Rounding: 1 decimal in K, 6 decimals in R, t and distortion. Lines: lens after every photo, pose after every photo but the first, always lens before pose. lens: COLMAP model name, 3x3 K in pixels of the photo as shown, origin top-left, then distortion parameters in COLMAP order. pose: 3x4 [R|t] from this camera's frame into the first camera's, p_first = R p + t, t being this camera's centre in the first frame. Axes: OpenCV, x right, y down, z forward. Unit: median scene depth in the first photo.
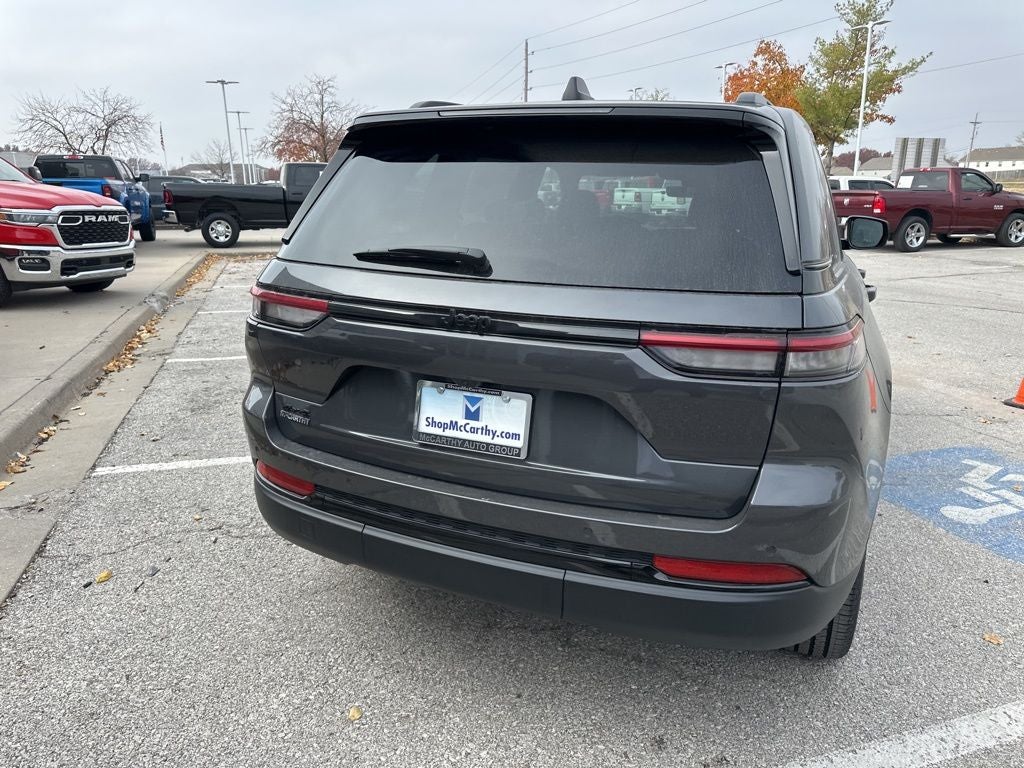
lens RADIAL K [[721.0, 0, 508.8], [0, 721.0, 377.1], [0, 0, 1]] dist [0.033172, -0.038291]
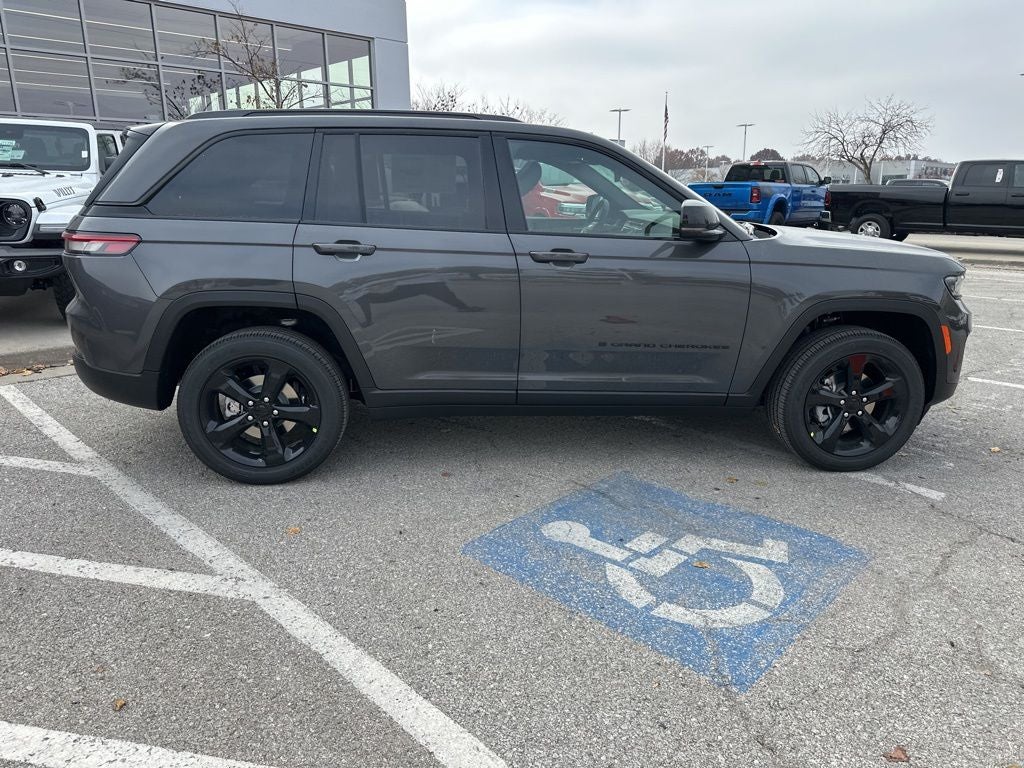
lens RADIAL K [[721.0, 0, 509.8], [0, 721.0, 377.9], [0, 0, 1]] dist [0.033172, -0.038291]
pose [[0.474822, 0.214722, -0.853486, 1.671792], [-0.221413, 0.967733, 0.120286, -0.106937], [0.851775, 0.131859, 0.507043, 0.601386]]
